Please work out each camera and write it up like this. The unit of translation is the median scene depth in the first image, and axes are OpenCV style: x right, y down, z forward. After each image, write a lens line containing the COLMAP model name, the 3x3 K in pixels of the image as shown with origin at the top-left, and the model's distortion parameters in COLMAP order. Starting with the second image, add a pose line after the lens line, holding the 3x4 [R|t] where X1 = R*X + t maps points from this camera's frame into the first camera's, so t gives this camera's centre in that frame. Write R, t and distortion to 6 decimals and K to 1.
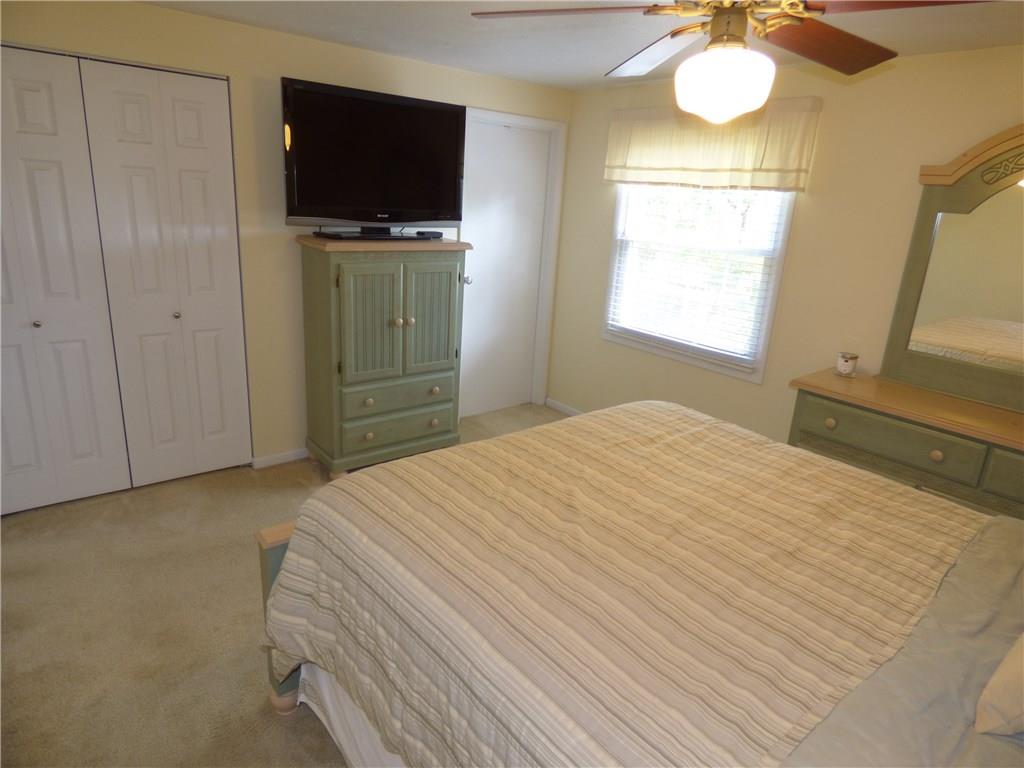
lens RADIAL K [[615.8, 0, 512.0], [0, 615.8, 384.0], [0, 0, 1]] dist [-0.001818, -0.001448]
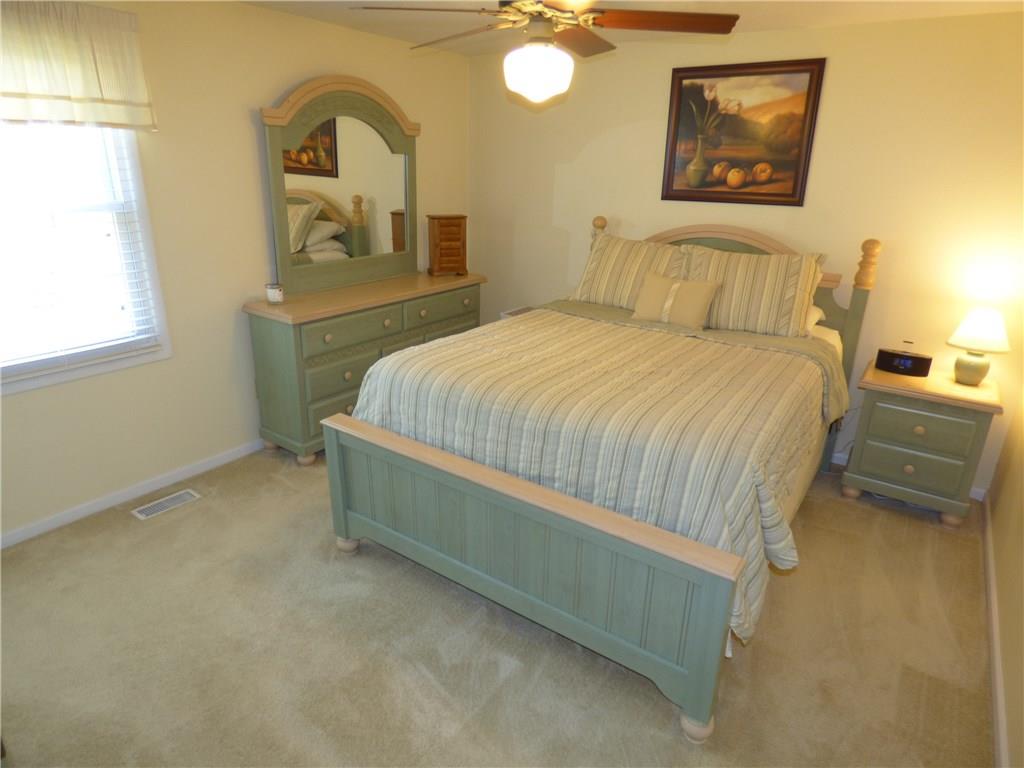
lens RADIAL K [[615.8, 0, 512.0], [0, 615.8, 384.0], [0, 0, 1]] dist [-0.001818, -0.001448]
pose [[-0.269890, -0.376948, 0.886041, -0.568352], [0.257358, 0.858473, 0.443611, -0.259619], [-0.927861, 0.347756, -0.134683, 0.771679]]
